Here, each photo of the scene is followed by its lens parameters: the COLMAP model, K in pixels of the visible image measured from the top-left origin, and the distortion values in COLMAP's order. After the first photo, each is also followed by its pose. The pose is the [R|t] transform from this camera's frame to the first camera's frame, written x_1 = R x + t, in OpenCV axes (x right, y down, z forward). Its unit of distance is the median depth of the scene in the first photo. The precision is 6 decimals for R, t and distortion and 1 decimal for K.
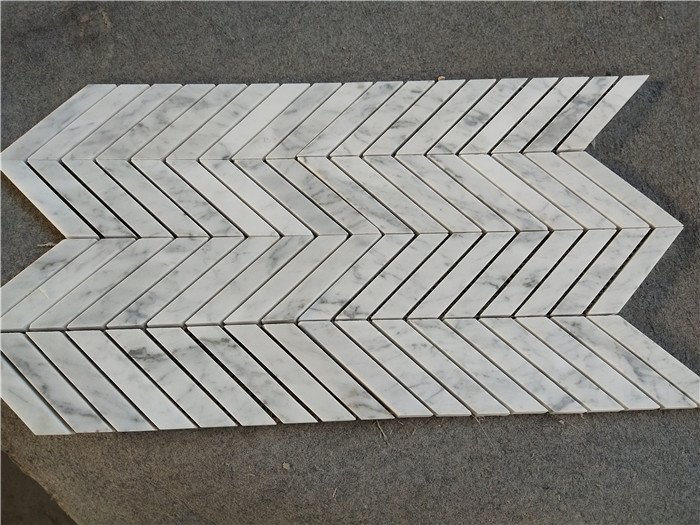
lens RADIAL K [[526.1, 0, 350.0], [0, 526.1, 262.5], [0, 0, 1]] dist [0.091957, -0.168001]
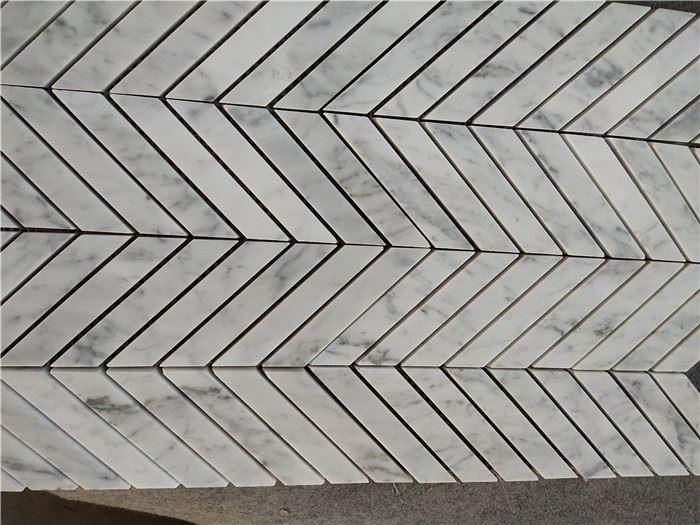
lens RADIAL K [[526.1, 0, 350.0], [0, 526.1, 262.5], [0, 0, 1]] dist [0.091957, -0.168001]
pose [[0.988739, 0.088960, 0.120337, -0.140882], [-0.136857, 0.862825, 0.486624, -0.390034], [-0.060539, -0.497613, 0.865284, 0.387113]]
